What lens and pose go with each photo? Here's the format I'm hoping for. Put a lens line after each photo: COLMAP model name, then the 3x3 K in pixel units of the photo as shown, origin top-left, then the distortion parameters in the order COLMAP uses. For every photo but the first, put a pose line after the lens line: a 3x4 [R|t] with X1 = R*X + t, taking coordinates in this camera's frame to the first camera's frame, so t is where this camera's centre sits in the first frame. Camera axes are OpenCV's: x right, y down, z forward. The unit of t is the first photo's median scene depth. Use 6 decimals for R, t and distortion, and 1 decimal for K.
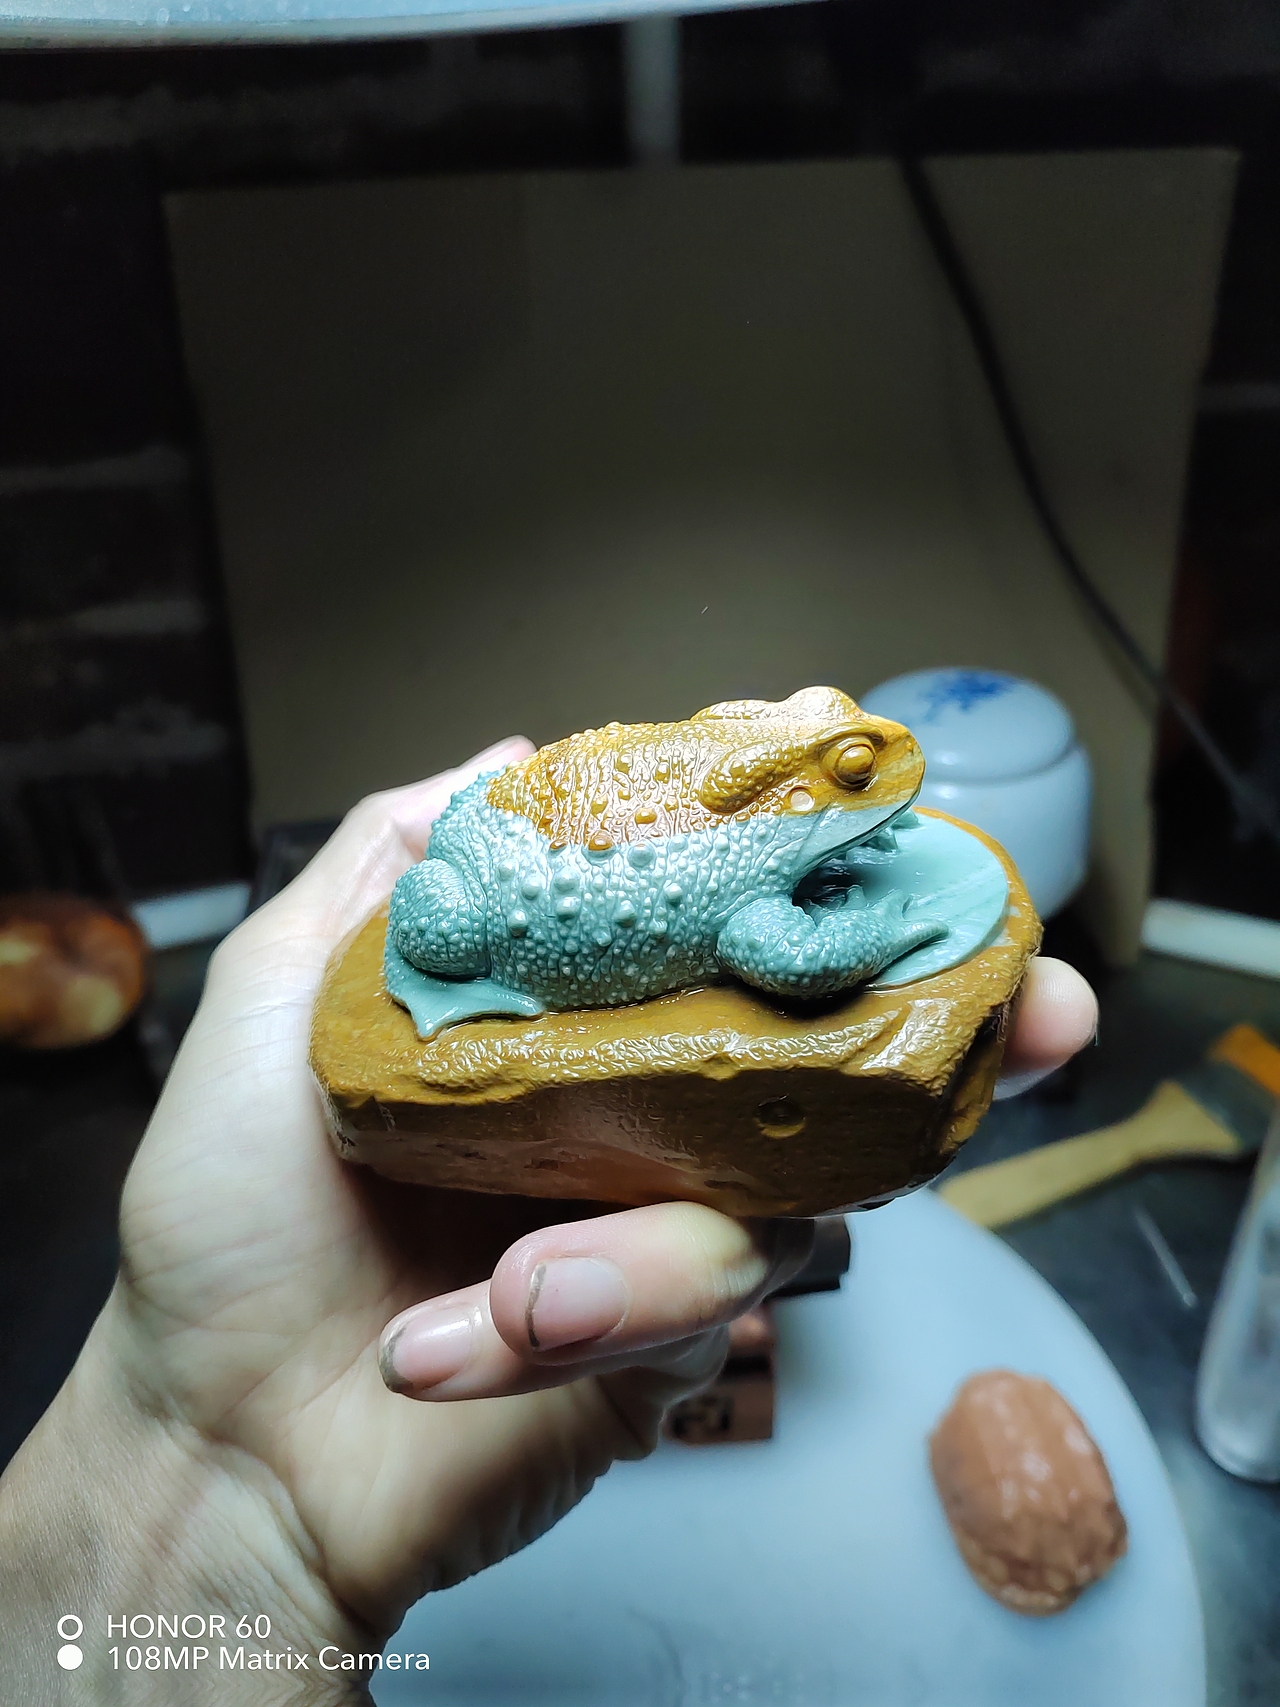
lens RADIAL K [[1144.1, 0, 640.0], [0, 1144.1, 853.5], [0, 0, 1]] dist [-0.001354, -0.004351]
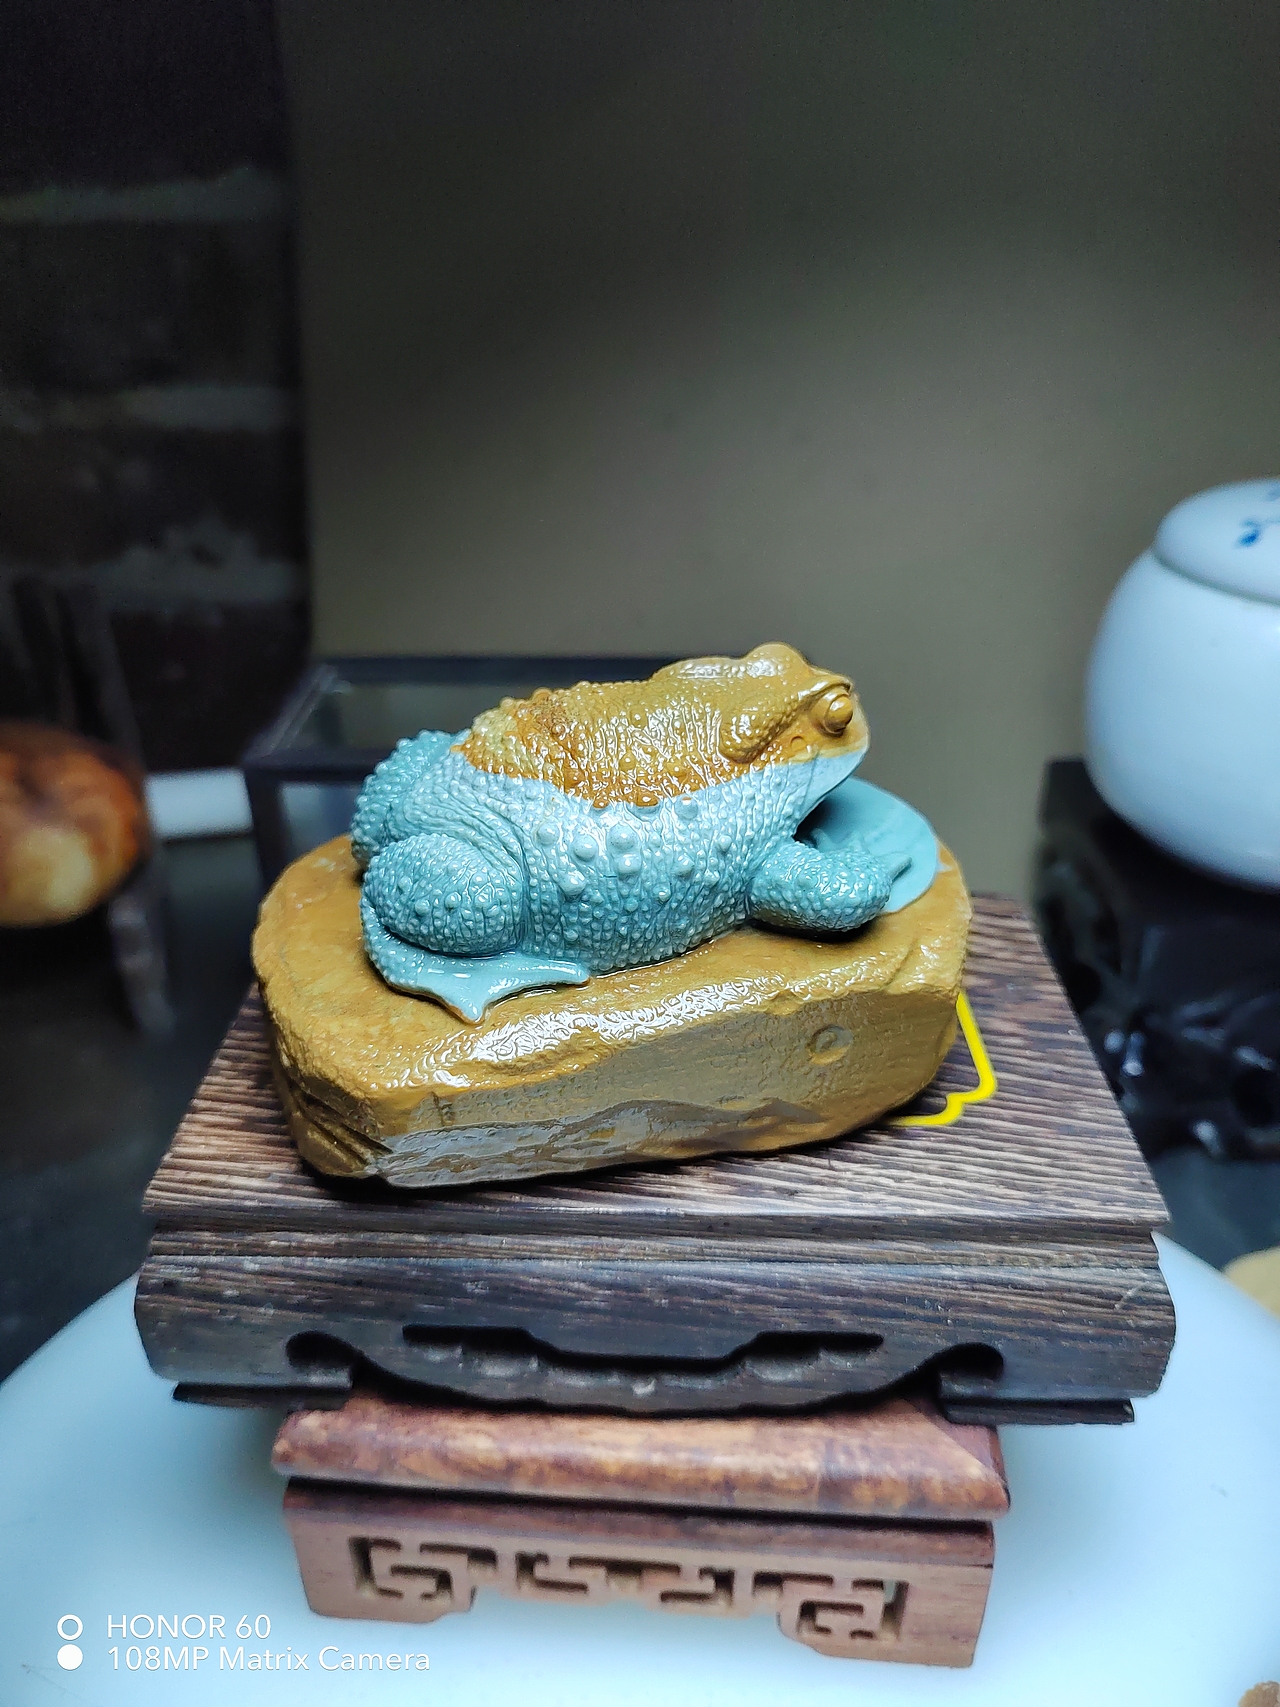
lens RADIAL K [[1154.8, 0, 640.0], [0, 1154.8, 853.5], [0, 0, 1]] dist [-0.008606, -0.000134]
pose [[0.909606, -0.080977, 0.407504, -0.450279], [0.076748, 0.996692, 0.026745, 0.010544], [-0.408322, 0.006948, 0.912812, 0.083303]]
